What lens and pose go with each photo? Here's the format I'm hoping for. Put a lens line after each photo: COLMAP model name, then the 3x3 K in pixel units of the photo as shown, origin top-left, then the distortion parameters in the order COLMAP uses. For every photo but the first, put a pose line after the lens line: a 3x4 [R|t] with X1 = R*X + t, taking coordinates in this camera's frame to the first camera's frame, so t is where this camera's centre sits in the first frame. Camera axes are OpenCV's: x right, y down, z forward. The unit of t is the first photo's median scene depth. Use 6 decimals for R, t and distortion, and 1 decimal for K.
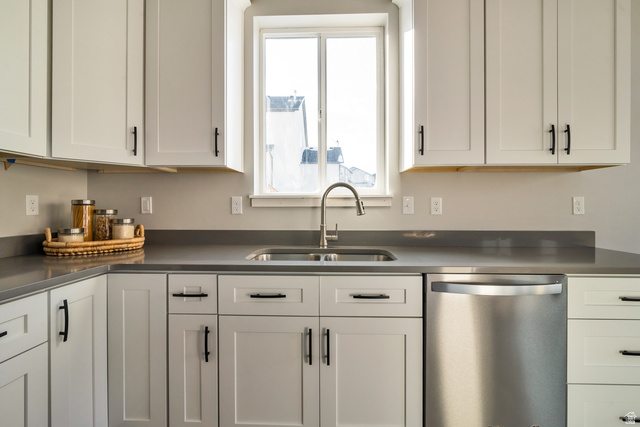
lens RADIAL K [[295.1, 0, 320.0], [0, 295.1, 208.3], [0, 0, 1]] dist [-0.002117, 0.000086]
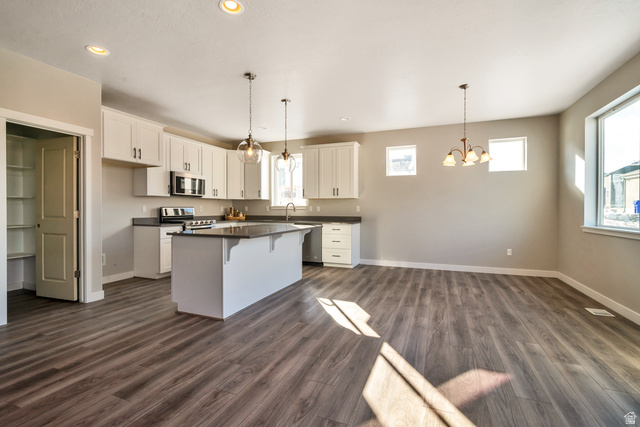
lens RADIAL K [[295.1, 0, 320.0], [0, 295.1, 208.3], [0, 0, 1]] dist [-0.002117, 0.000086]
pose [[0.942870, -0.000406, -0.333160, 1.693306], [-0.001991, 0.999975, -0.006854, 0.010030], [0.333154, 0.007126, 0.942846, -2.426218]]
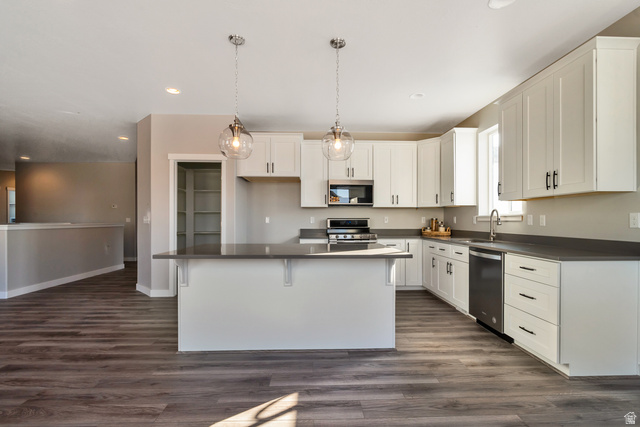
lens RADIAL K [[300.1, 0, 321.8], [0, 300.1, 220.5], [0, 0, 1]] dist [-0.004430, -0.000559]
pose [[0.076871, 0.002260, -0.997038, 2.112899], [-0.006192, 0.999979, 0.001790, -0.004019], [0.997022, 0.006036, 0.076883, -0.369032]]
